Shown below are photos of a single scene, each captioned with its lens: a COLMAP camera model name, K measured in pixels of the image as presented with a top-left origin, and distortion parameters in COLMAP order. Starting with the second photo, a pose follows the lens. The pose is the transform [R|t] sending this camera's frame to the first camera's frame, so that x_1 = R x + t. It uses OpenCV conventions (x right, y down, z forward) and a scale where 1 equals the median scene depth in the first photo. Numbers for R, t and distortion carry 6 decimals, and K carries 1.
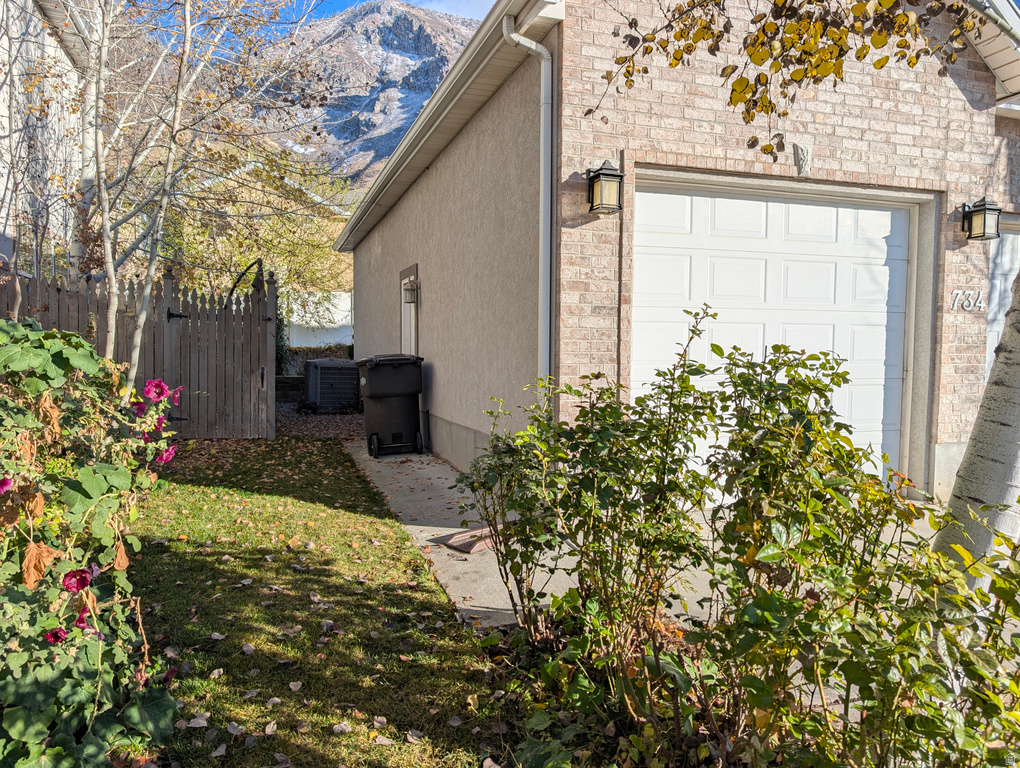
lens RADIAL K [[718.3, 0, 499.9], [0, 718.3, 388.5], [0, 0, 1]] dist [0.007812, -0.005999]
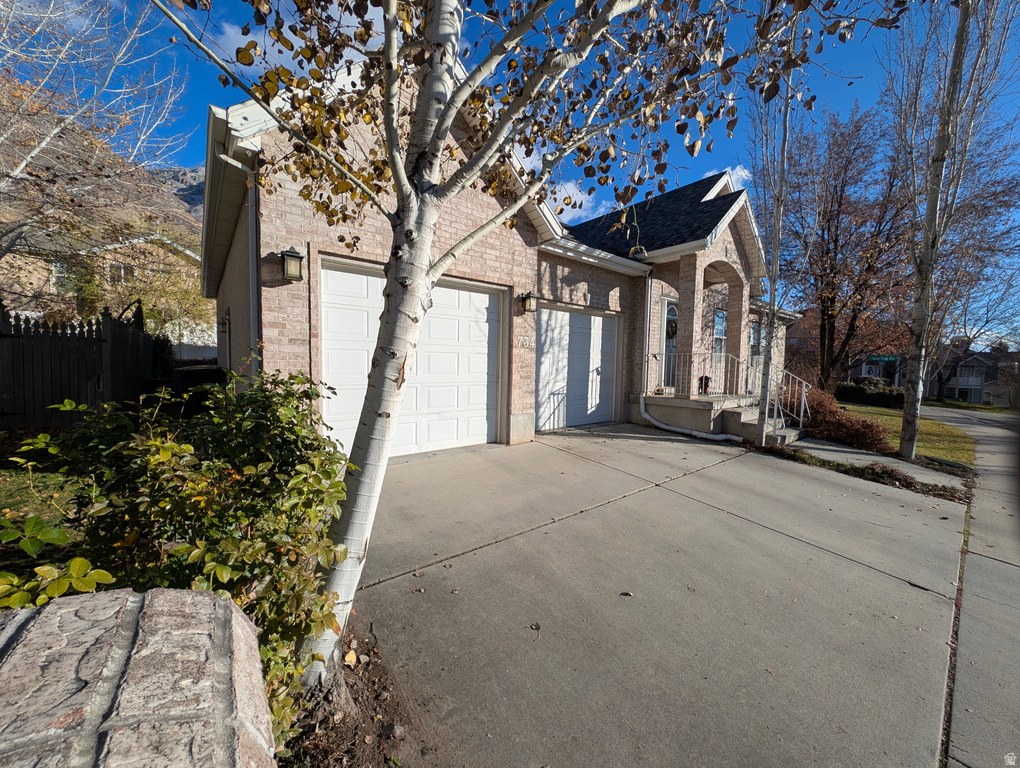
lens RADIAL K [[381.2, 0, 507.9], [0, 381.2, 384.7], [0, 0, 1]] dist [0.002391, -0.000542]
pose [[0.934933, -0.008568, 0.354721, 0.236056], [0.007339, 0.999962, 0.004809, -0.011189], [-0.354748, -0.001893, 0.934960, 0.036384]]
